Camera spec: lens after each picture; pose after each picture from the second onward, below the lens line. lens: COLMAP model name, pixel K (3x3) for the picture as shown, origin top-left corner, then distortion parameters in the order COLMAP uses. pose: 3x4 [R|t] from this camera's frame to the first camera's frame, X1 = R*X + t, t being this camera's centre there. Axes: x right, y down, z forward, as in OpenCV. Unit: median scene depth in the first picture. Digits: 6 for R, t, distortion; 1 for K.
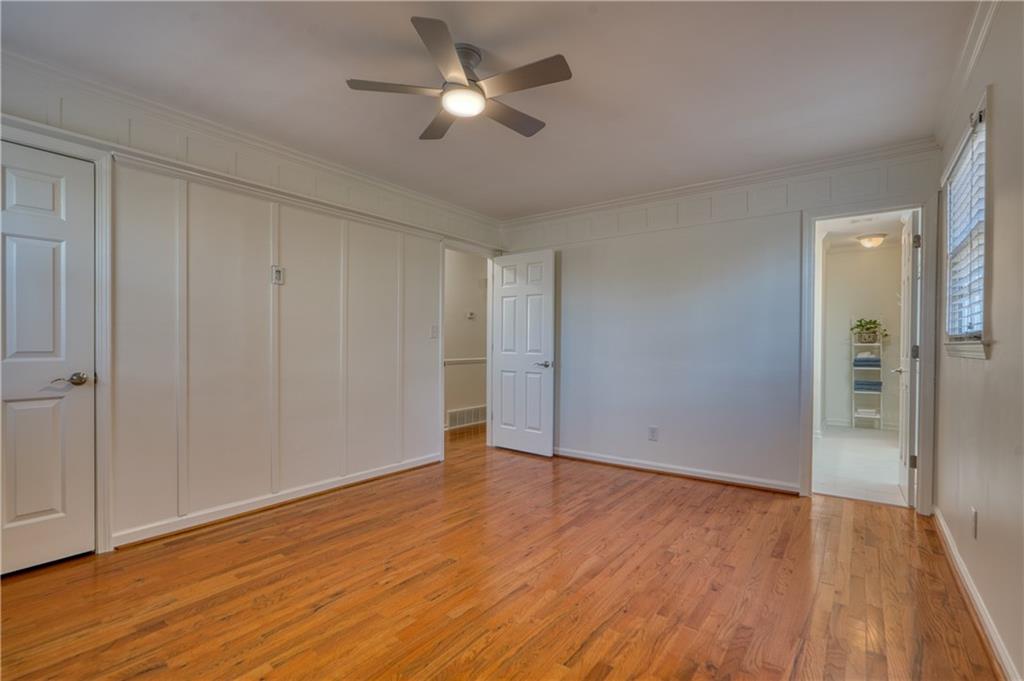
lens RADIAL K [[465.1, 0, 508.6], [0, 465.1, 348.9], [0, 0, 1]] dist [-0.009306, 0.000692]
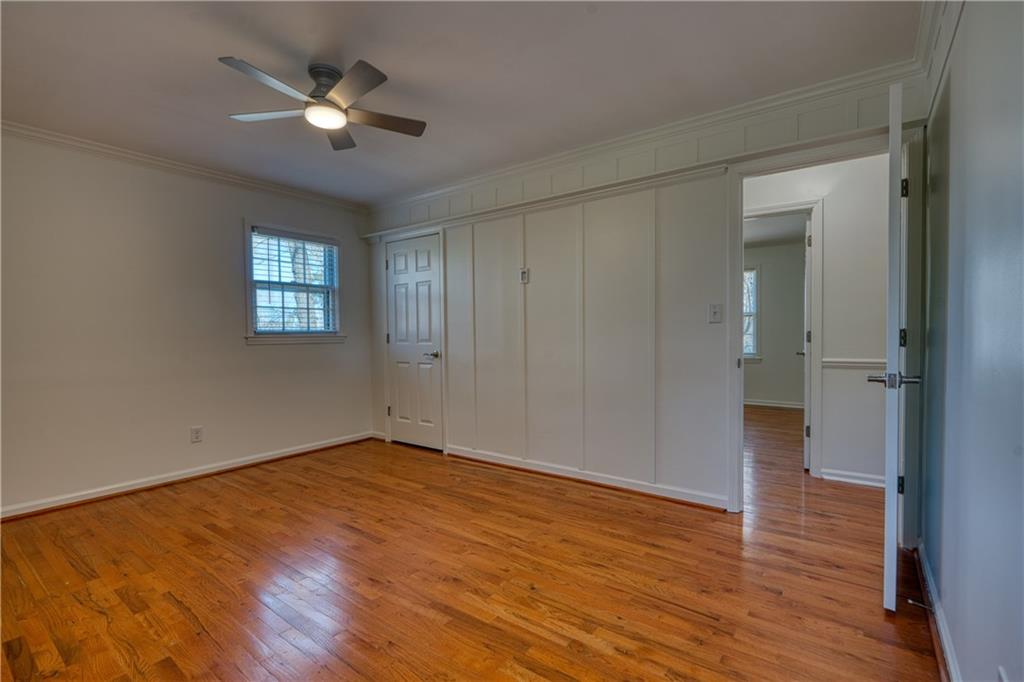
lens RADIAL K [[465.1, 0, 515.1], [0, 465.1, 340.9], [0, 0, 1]] dist [-0.009306, 0.000692]
pose [[0.019679, 0.012907, -0.999723, 1.036905], [-0.002148, 0.999915, 0.012867, -0.011823], [0.999804, 0.001895, 0.019705, 1.437484]]
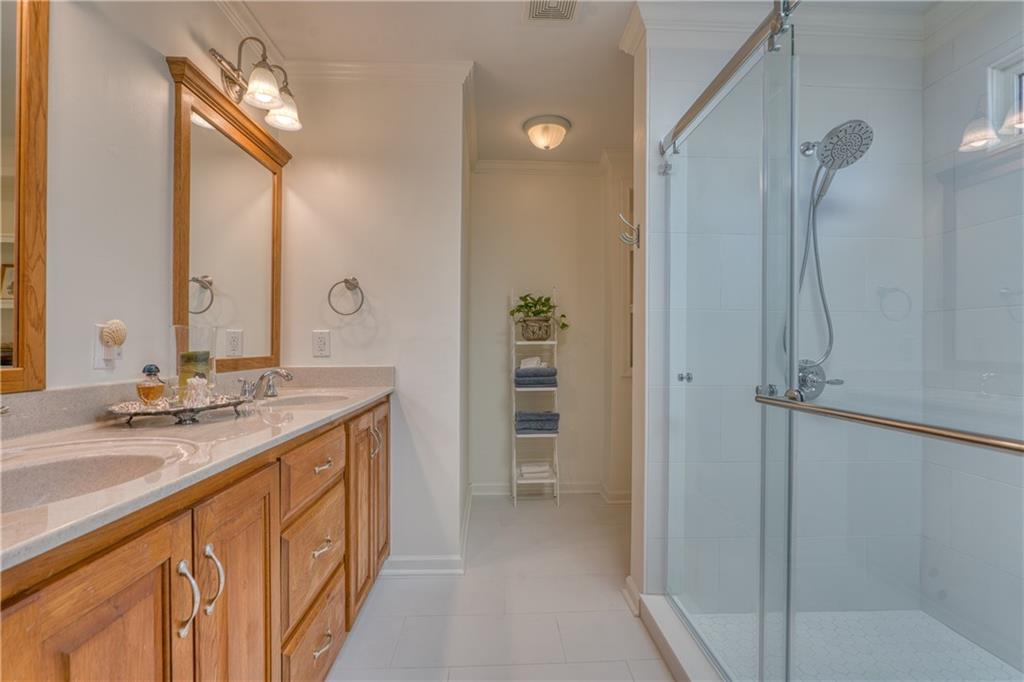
lens RADIAL K [[465.1, 0, 511.0], [0, 465.1, 345.1], [0, 0, 1]] dist [-0.009306, 0.000692]
pose [[0.763603, -0.000920, 0.645686, 0.326936], [0.003268, 0.999992, -0.002440, -0.004715], [-0.645678, 0.003974, 0.763600, 0.486420]]
